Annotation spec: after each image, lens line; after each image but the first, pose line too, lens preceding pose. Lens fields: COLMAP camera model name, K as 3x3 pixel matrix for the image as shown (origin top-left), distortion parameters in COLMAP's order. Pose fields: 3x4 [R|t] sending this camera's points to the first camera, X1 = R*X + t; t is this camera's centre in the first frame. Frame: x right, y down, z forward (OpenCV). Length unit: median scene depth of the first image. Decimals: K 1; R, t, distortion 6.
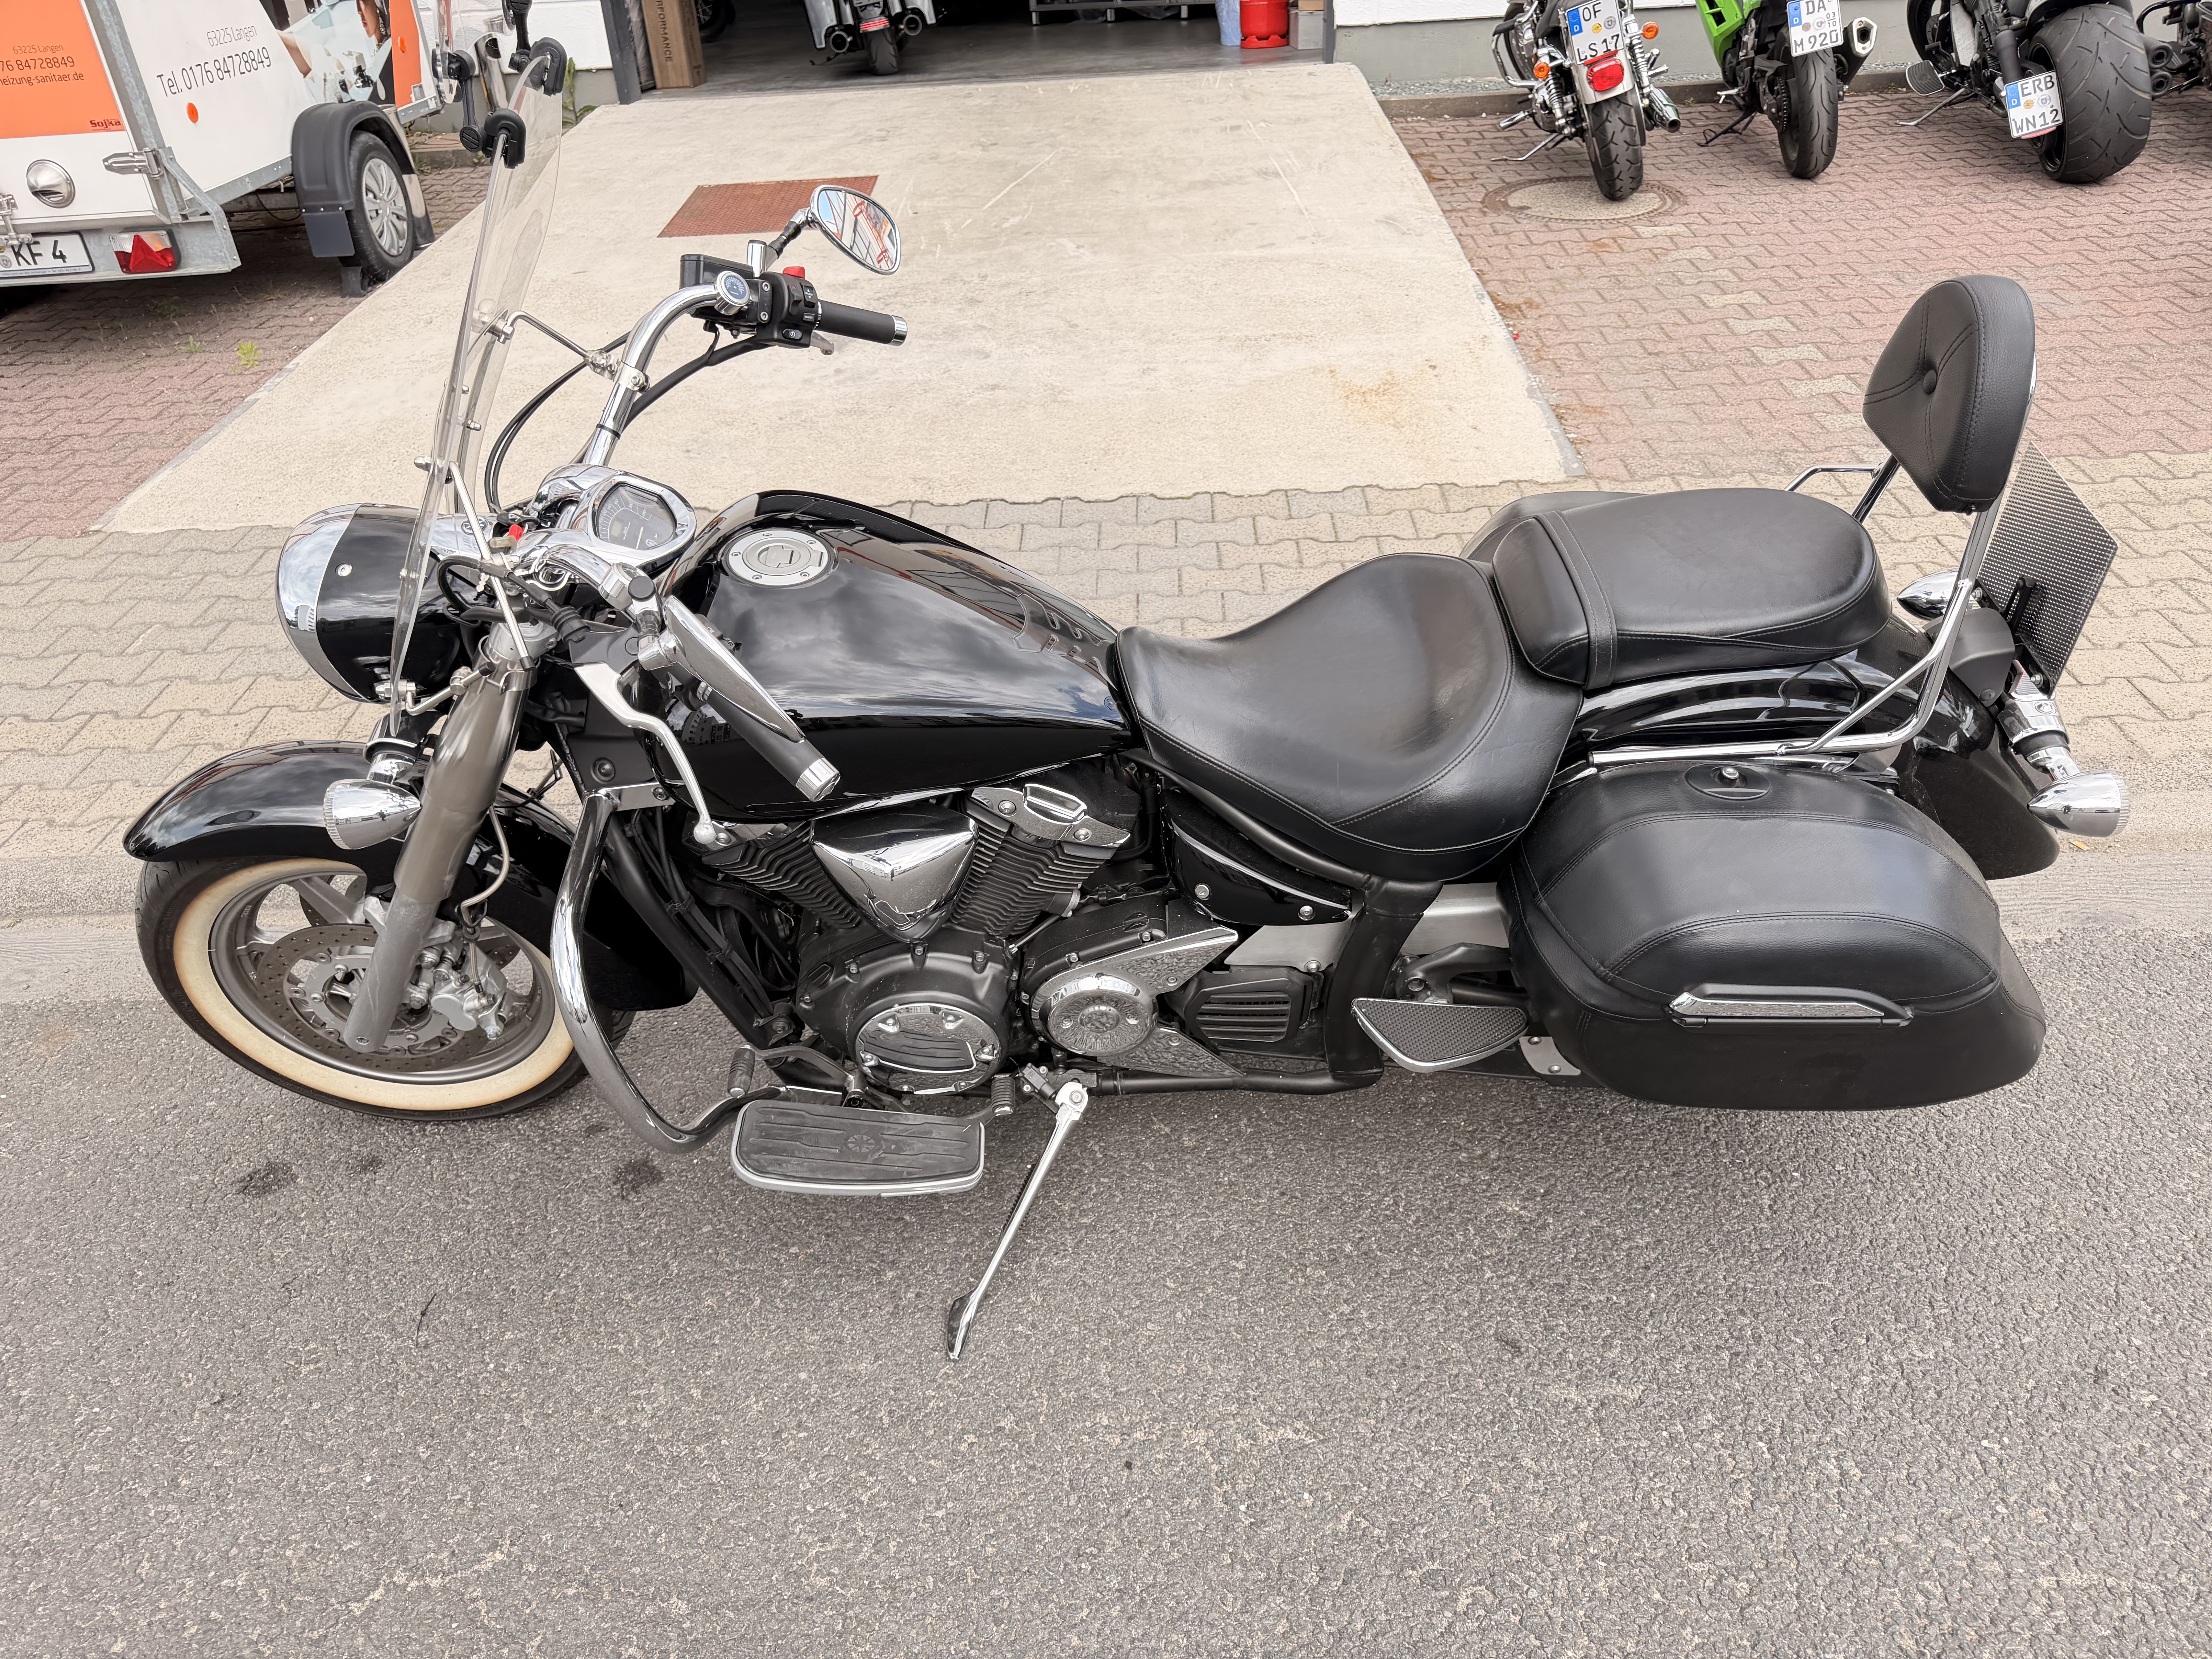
lens RADIAL K [[1538.1, 0, 1018.4], [0, 1538.1, 829.2], [0, 0, 1]] dist [-0.000168, -0.001442]
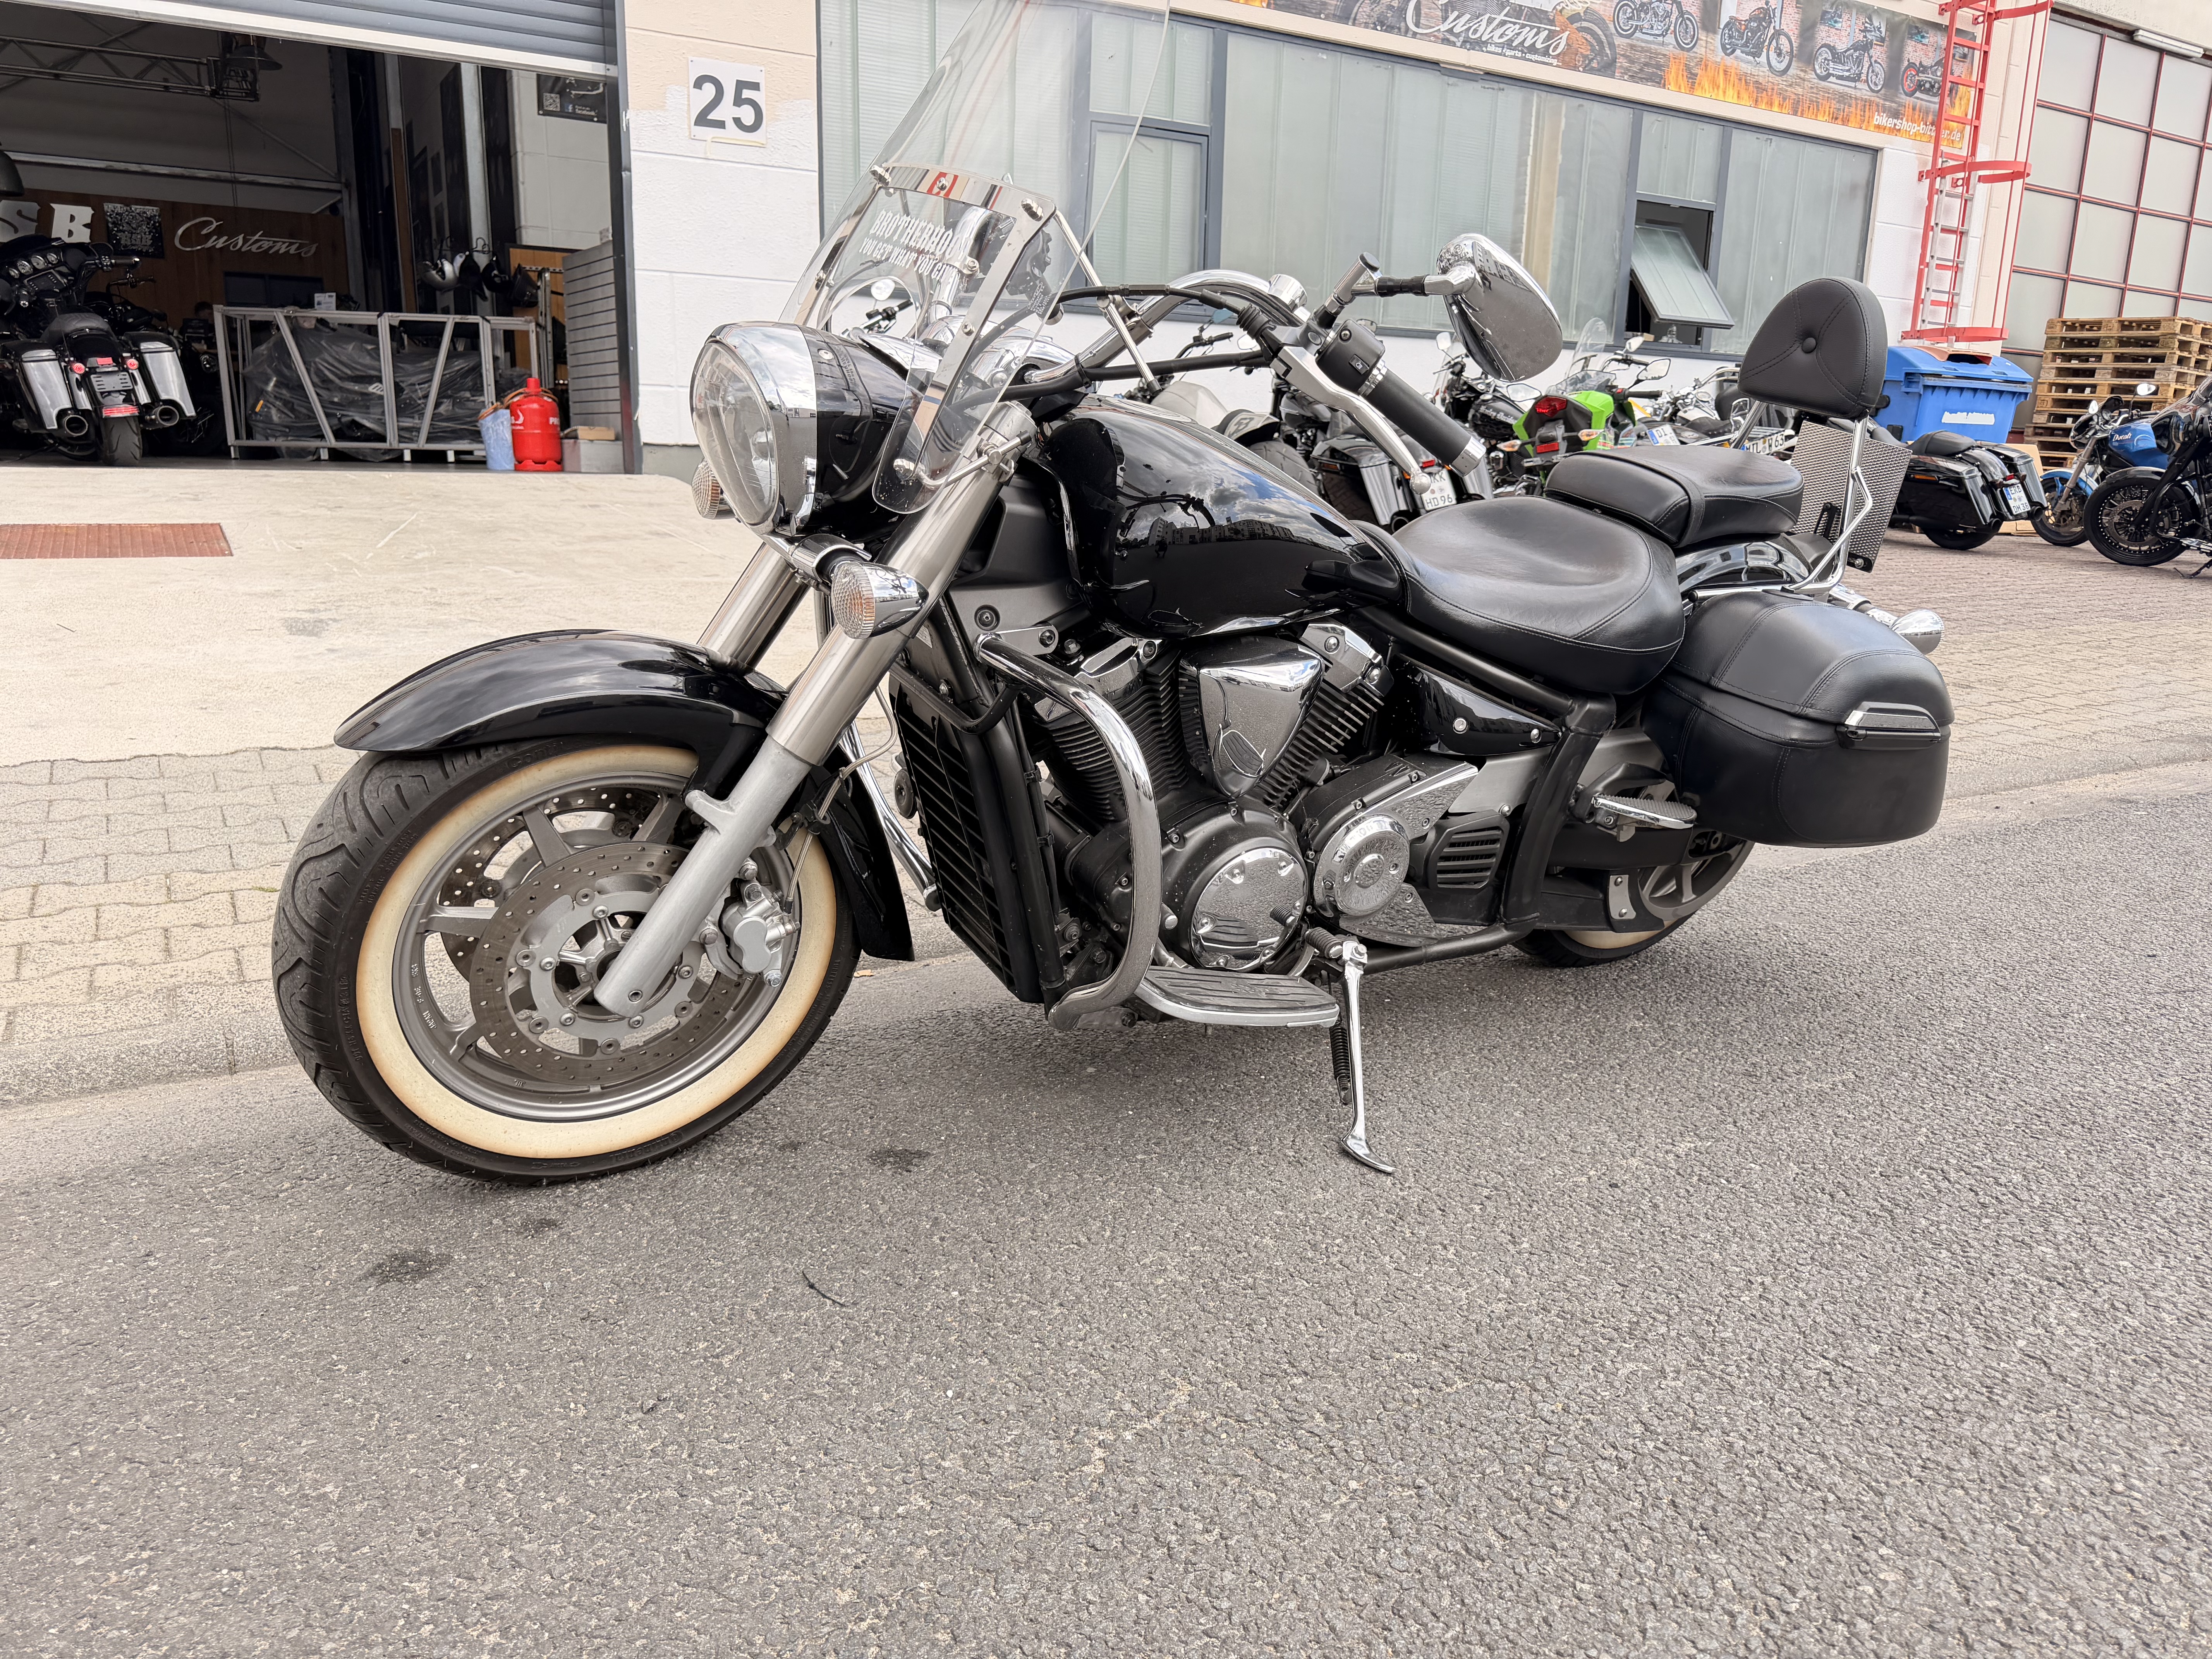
lens RADIAL K [[1564.0, 0, 1102.2], [0, 1564.0, 813.5], [0, 0, 1]] dist [0.012492, -0.018015]
pose [[0.851629, -0.049275, 0.521824, -0.579793], [0.199969, 0.950814, -0.236569, 0.262653], [-0.484501, 0.305818, 0.819594, 0.151770]]
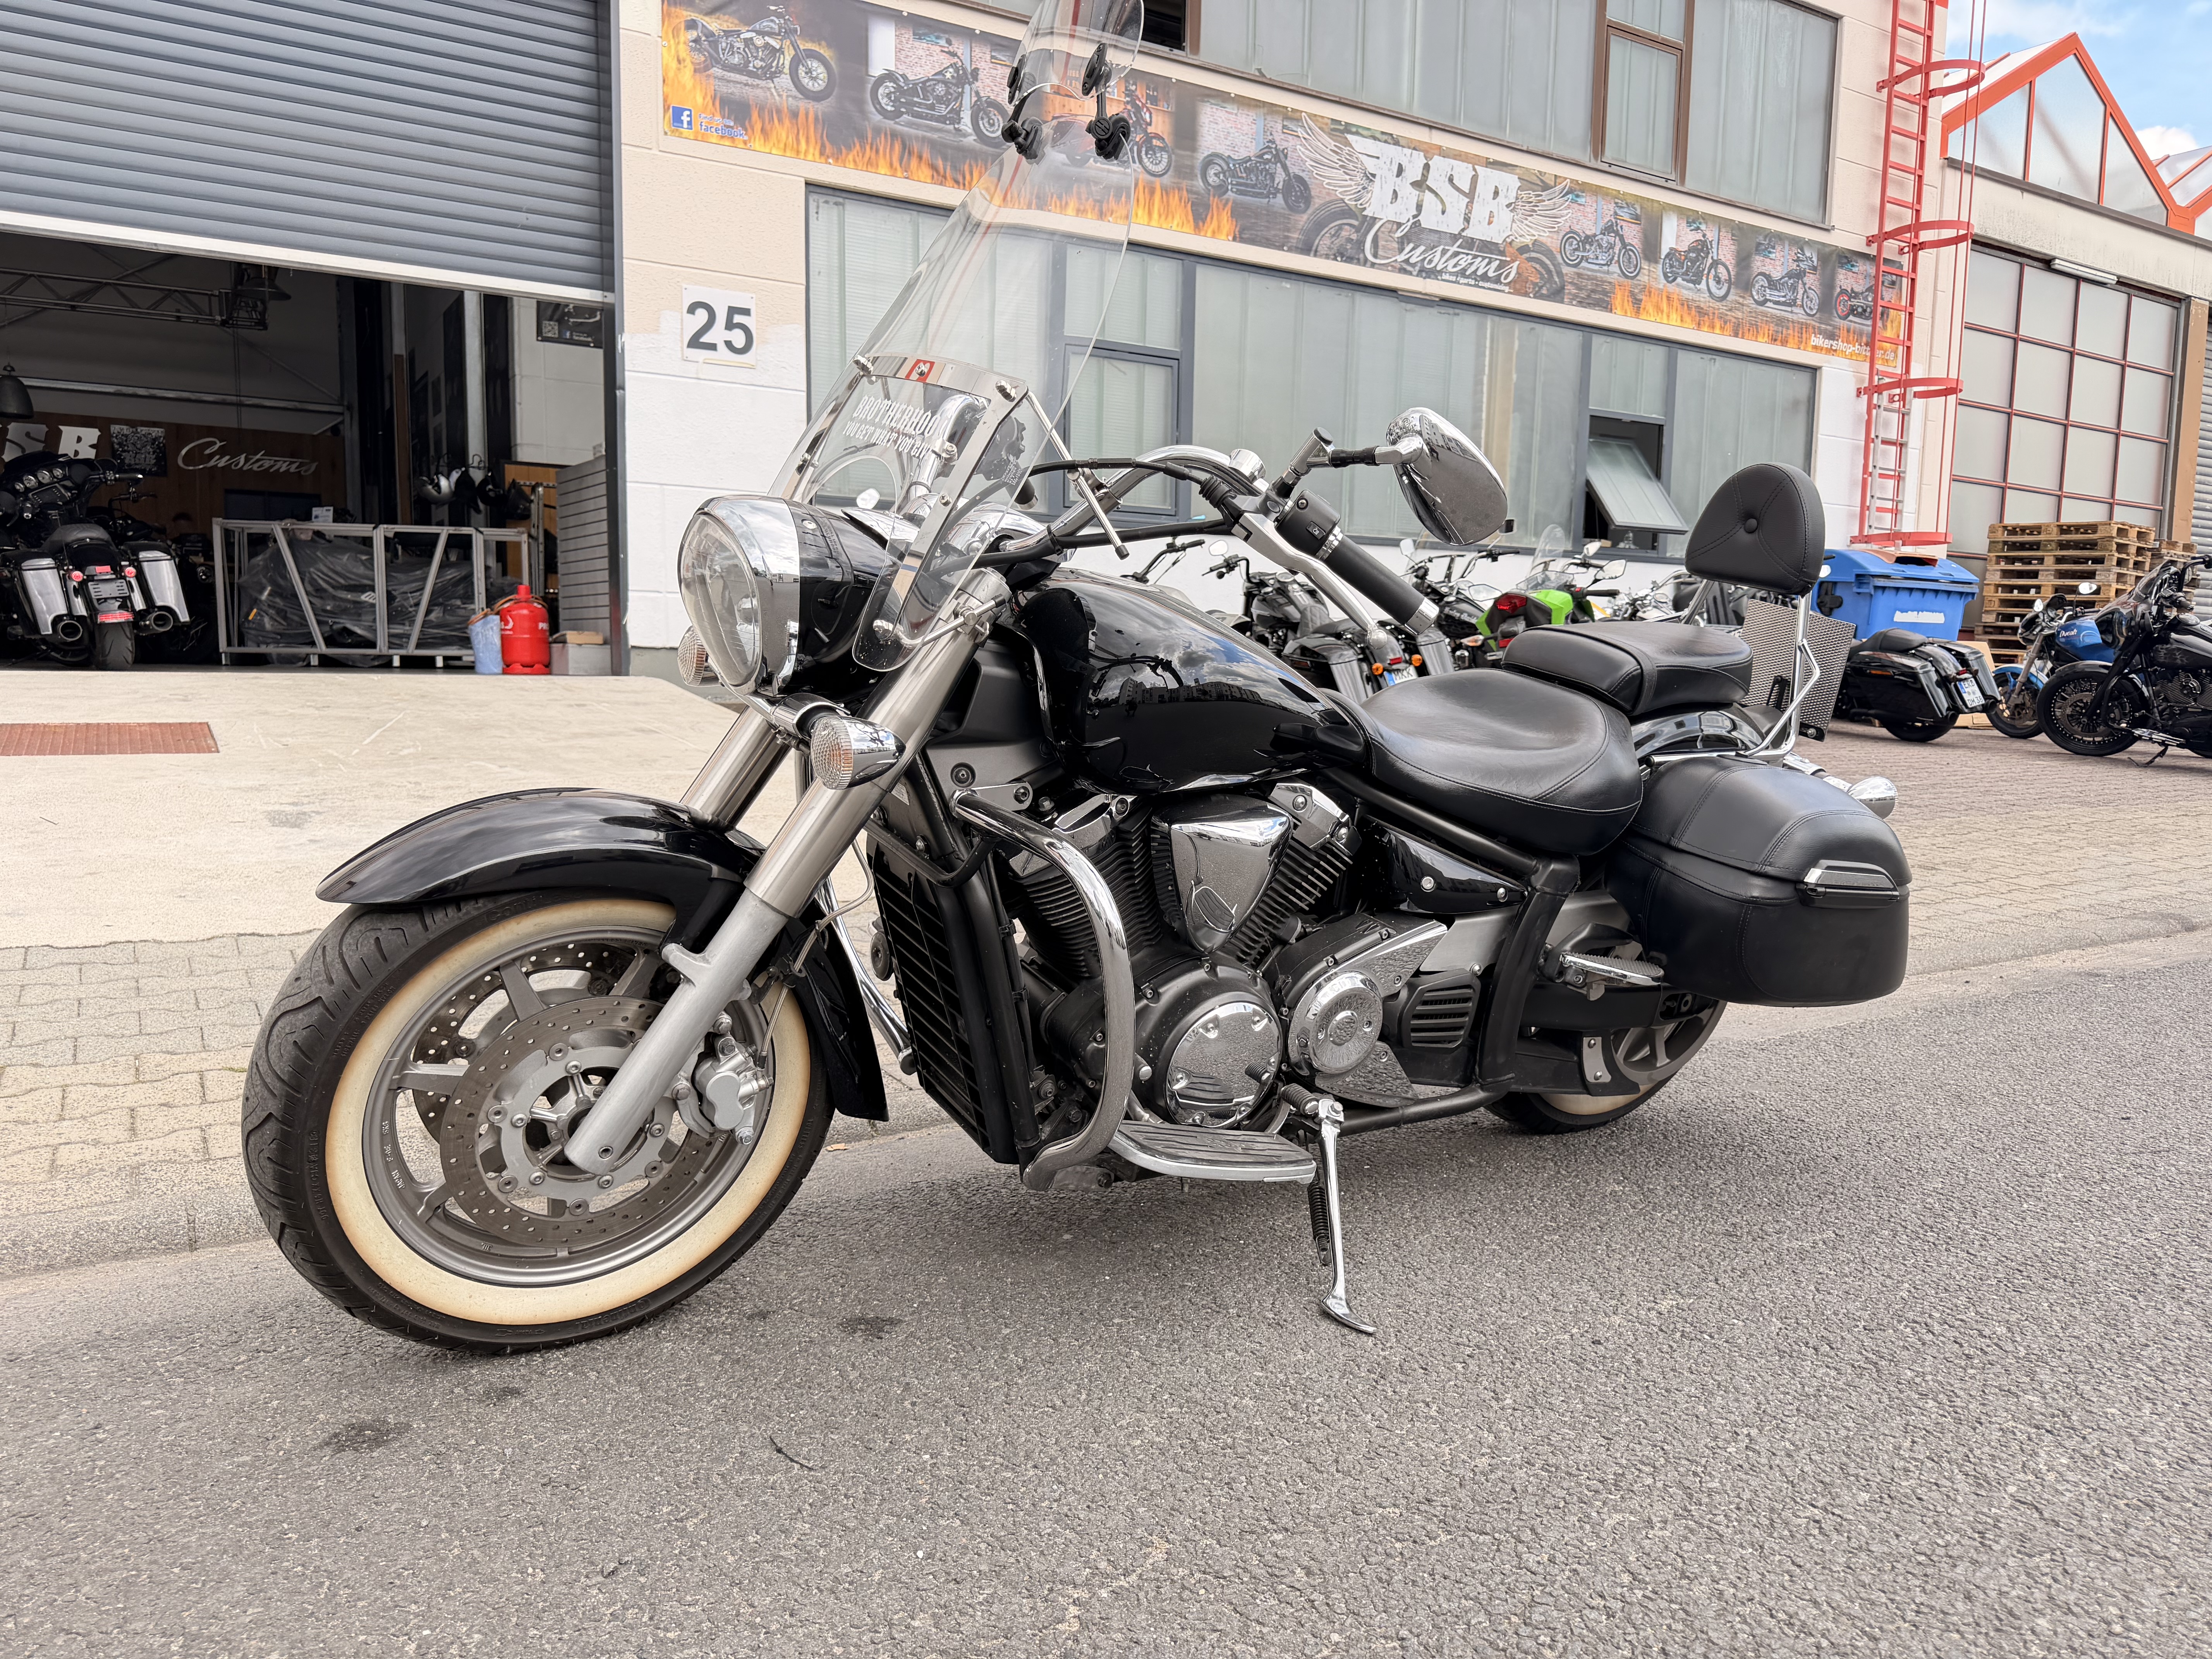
lens RADIAL K [[1565.7, 0, 1100.8], [0, 1565.7, 830.7], [0, 0, 1]] dist [0.002468, -0.005801]
pose [[0.845239, 0.006533, 0.534348, -0.584062], [0.209763, 0.915614, -0.343001, 0.289732], [-0.491498, 0.402005, 0.772543, 0.148212]]
